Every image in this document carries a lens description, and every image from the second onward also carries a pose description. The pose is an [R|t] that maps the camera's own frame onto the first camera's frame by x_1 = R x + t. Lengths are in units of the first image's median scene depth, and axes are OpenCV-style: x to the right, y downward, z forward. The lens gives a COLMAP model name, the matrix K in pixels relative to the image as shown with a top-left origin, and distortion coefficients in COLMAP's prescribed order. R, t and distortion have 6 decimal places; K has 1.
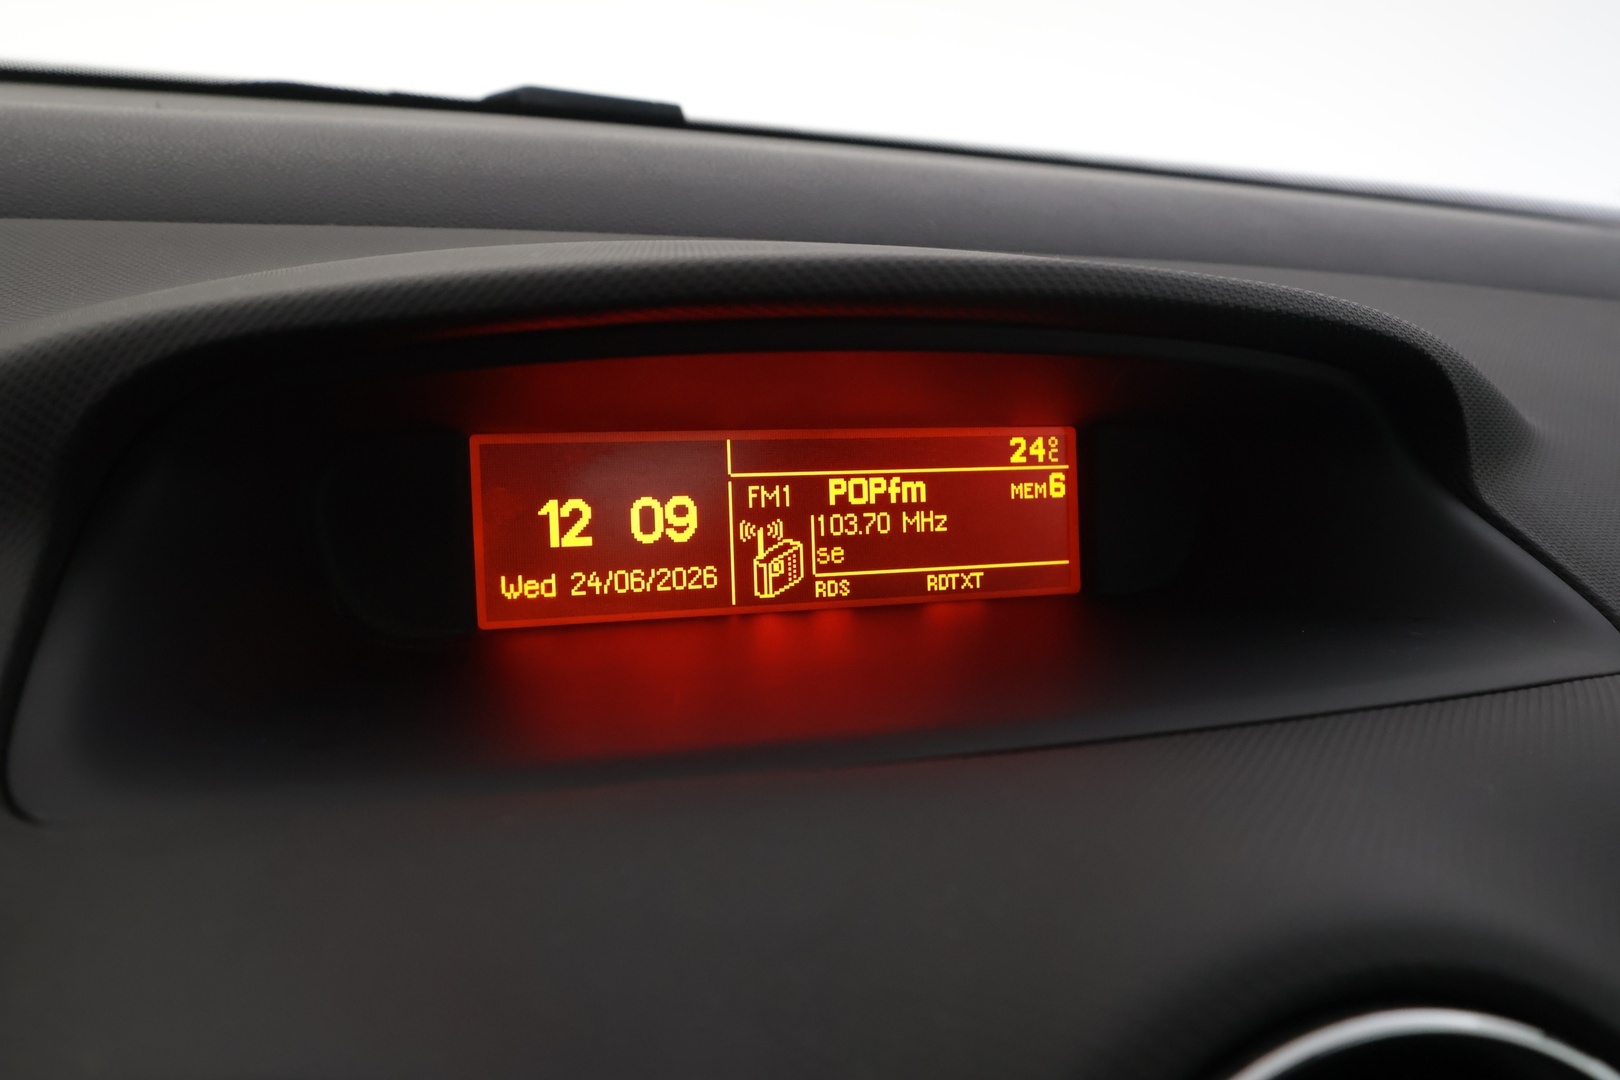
lens RADIAL K [[1267.2, 0, 809.8], [0, 1267.2, 544.1], [0, 0, 1]] dist [-0.003065, 0.002871]
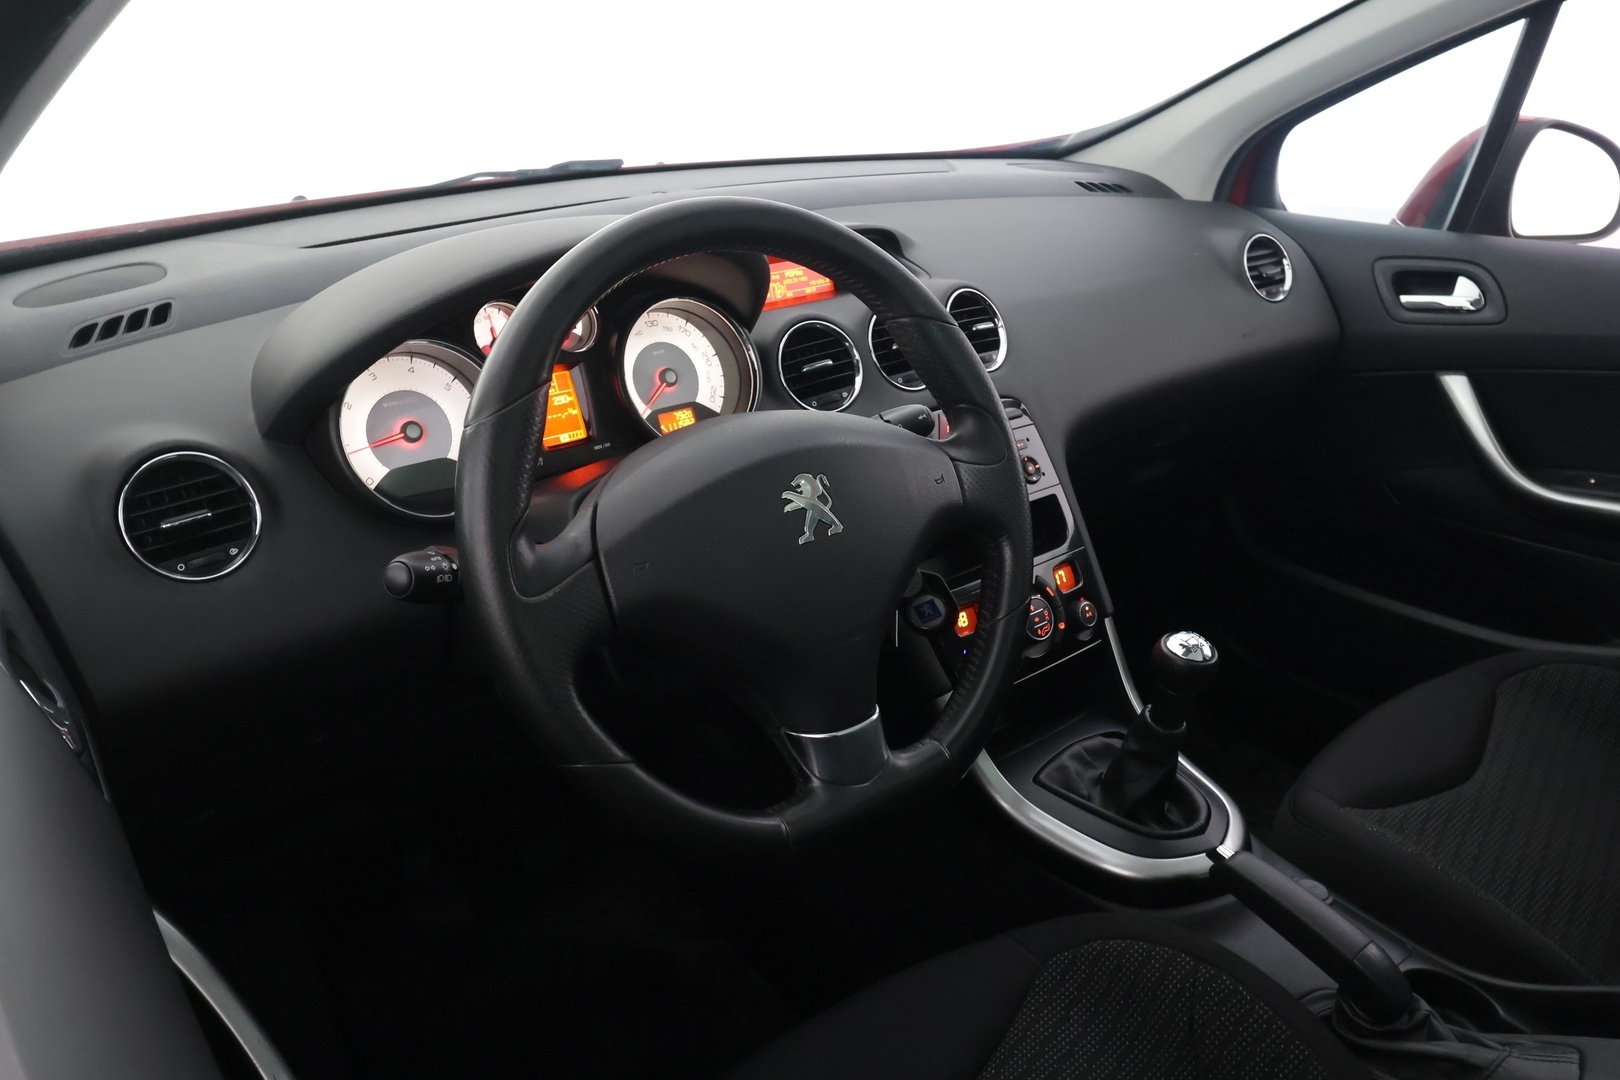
lens RADIAL K [[1267.2, 0, 810.9], [0, 1267.2, 548.3], [0, 0, 1]] dist [-0.003065, 0.002871]
pose [[0.934454, -0.212288, 0.285882, -1.538764], [0.182318, 0.974875, 0.127980, 0.385058], [-0.305868, -0.067470, 0.949680, -3.810585]]
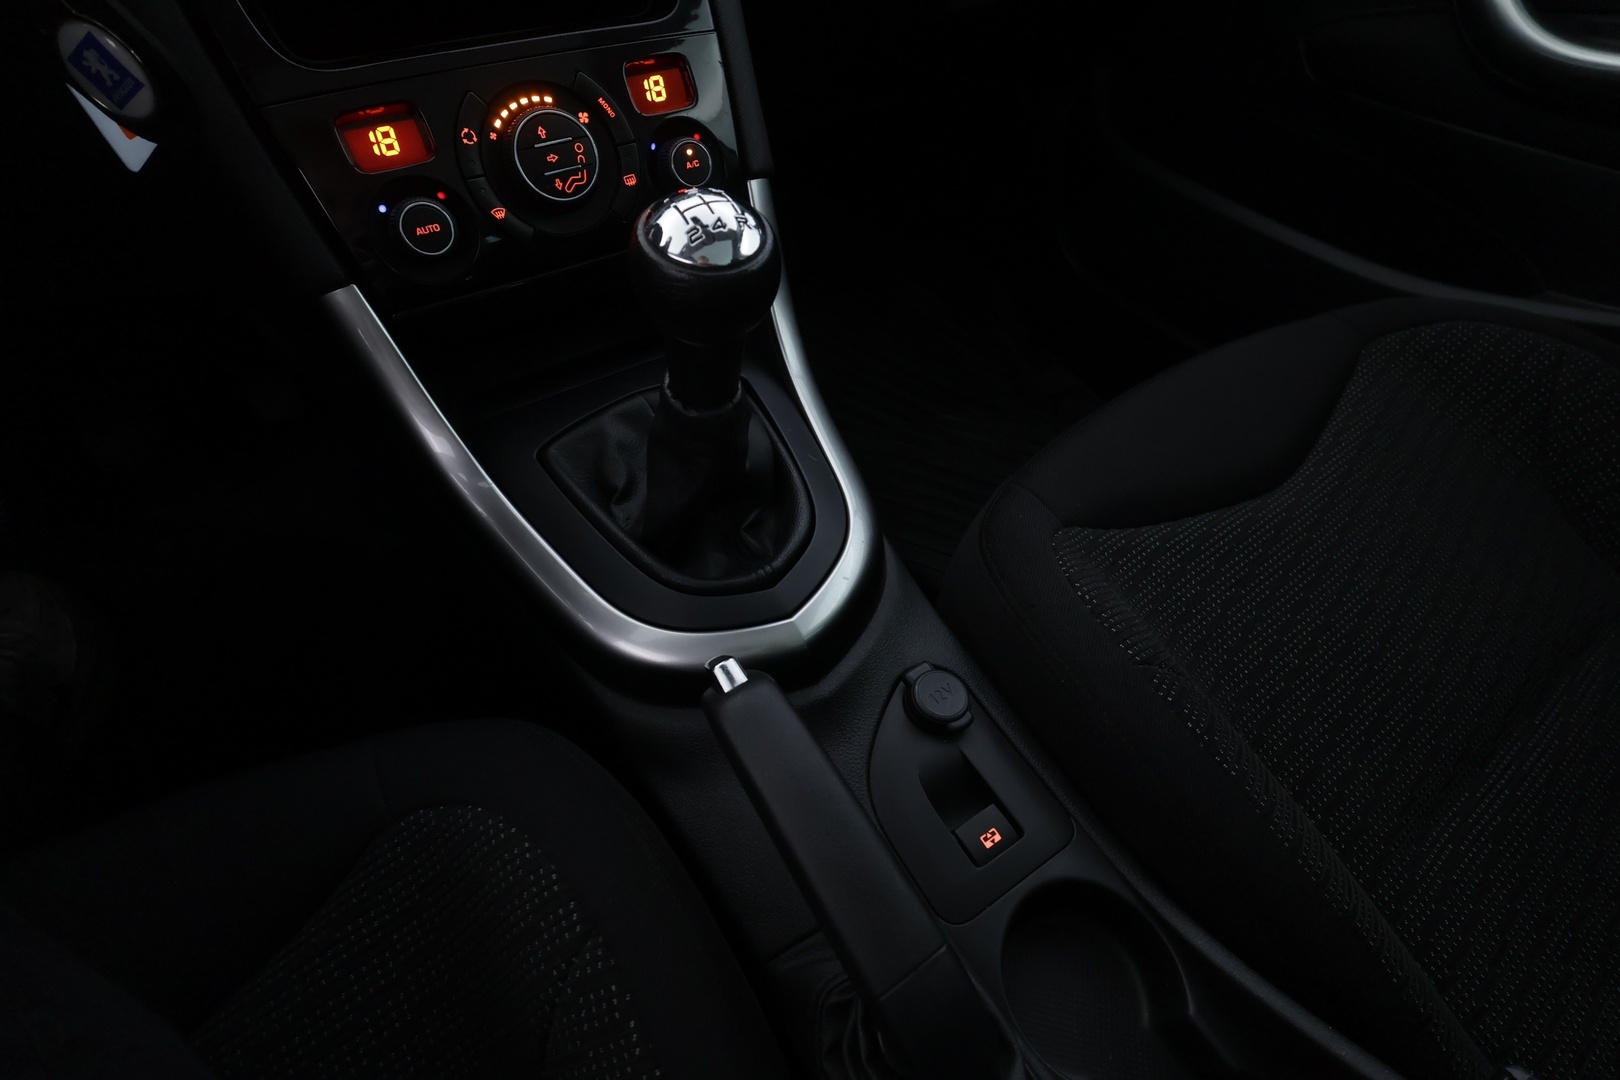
lens RADIAL K [[757.1, 0, 810.4], [0, 757.1, 549.0], [0, 0, 1]] dist [-0.000494, 0.001776]
pose [[0.968050, -0.218471, 0.123084, 0.492079], [0.117462, 0.828743, 0.547163, 1.207214], [-0.221544, -0.515223, 0.827927, -1.548233]]
